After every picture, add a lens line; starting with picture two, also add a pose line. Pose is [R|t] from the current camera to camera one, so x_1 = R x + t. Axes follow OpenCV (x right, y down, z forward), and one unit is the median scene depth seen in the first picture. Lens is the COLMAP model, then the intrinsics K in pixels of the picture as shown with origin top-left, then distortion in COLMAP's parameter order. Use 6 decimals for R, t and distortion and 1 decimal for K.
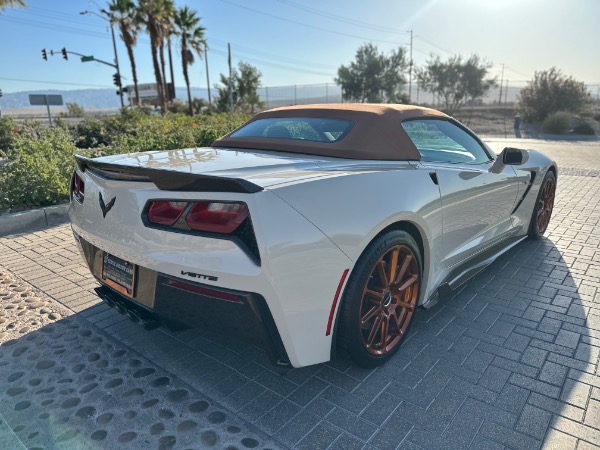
lens RADIAL K [[426.3, 0, 296.6], [0, 426.3, 223.3], [0, 0, 1]] dist [-0.000305, -0.003097]
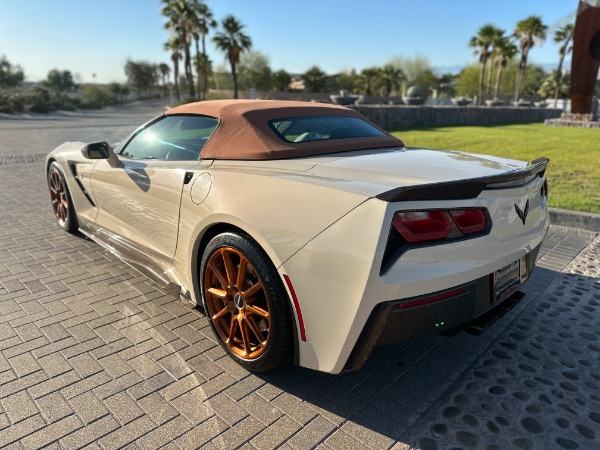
lens RADIAL K [[424.0, 0, 299.5], [0, 424.0, 225.1], [0, 0, 1]] dist [0.007257, -0.003920]
pose [[0.072223, -0.278654, 0.957672, -0.103137], [0.229962, 0.938962, 0.255867, -0.027896], [-0.970516, 0.201748, 0.131895, 0.098520]]
